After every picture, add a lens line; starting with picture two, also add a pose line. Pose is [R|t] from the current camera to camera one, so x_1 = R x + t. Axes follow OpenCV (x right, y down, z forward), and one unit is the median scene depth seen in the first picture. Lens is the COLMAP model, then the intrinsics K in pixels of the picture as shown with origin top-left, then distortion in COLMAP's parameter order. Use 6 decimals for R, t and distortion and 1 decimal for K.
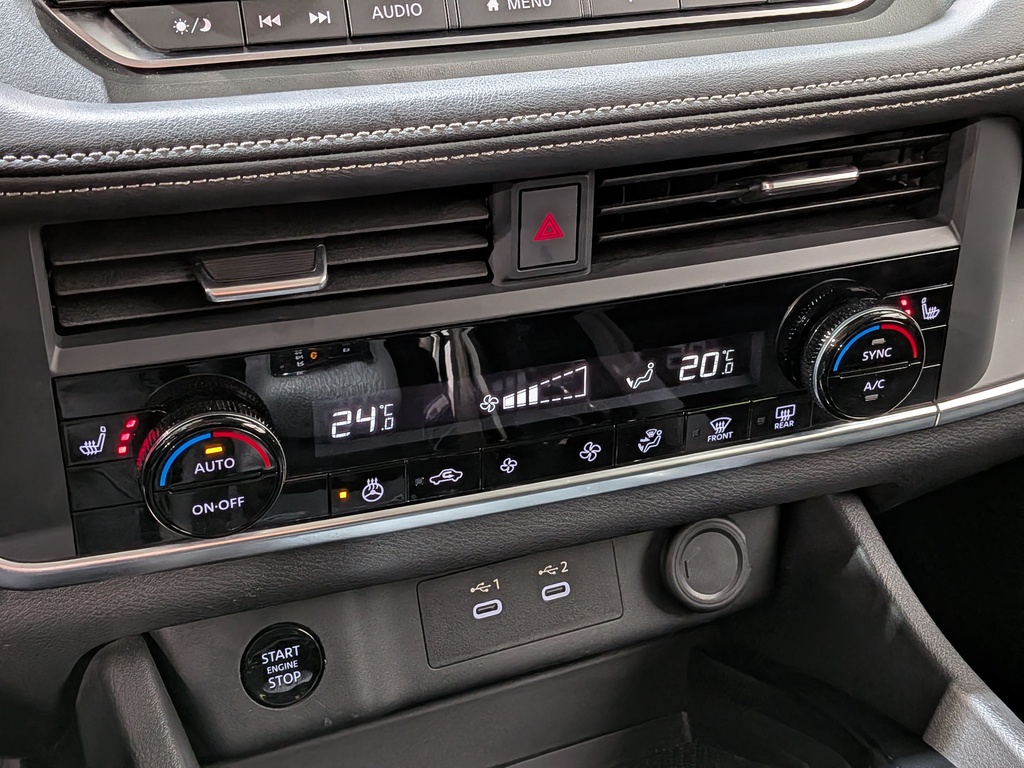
lens RADIAL K [[1525.6, 0, 523.0], [0, 1525.6, 348.8], [0, 0, 1]] dist [0.123661, 0.000000]
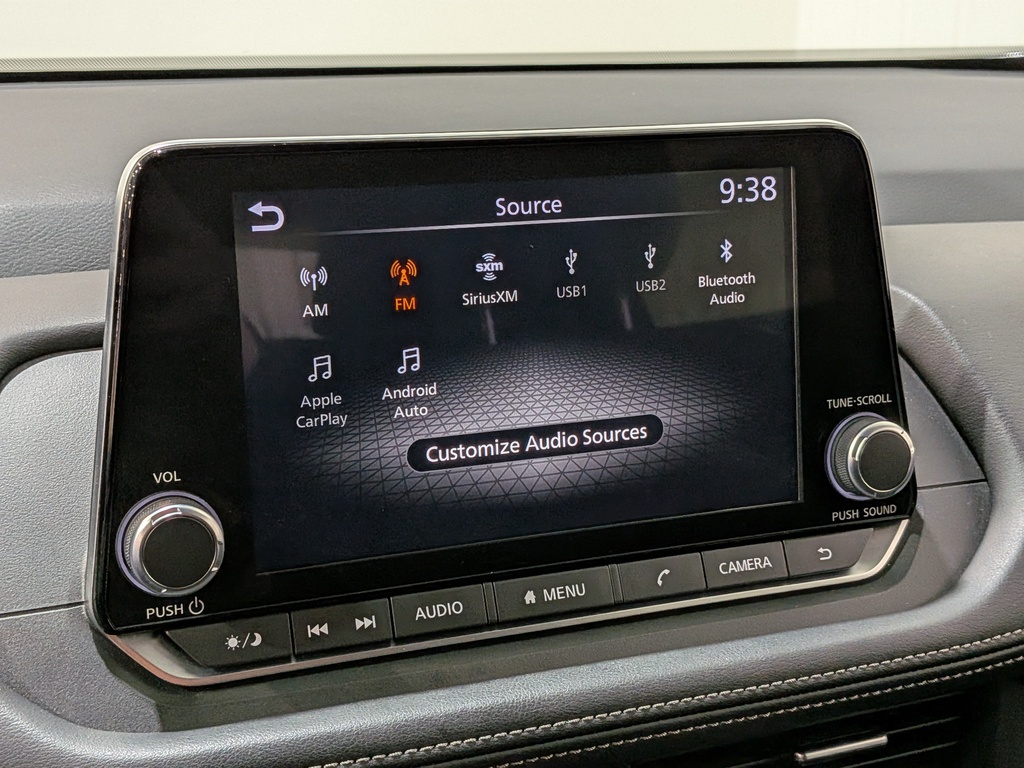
lens RADIAL K [[1525.6, 0, 521.2], [0, 1525.6, 375.6], [0, 0, 1]] dist [0.123661, 0.000000]
pose [[0.999597, -0.012730, 0.025358, -0.046434], [0.017745, 0.977840, -0.208599, -0.144994], [-0.022140, 0.208965, 0.977672, -0.038467]]
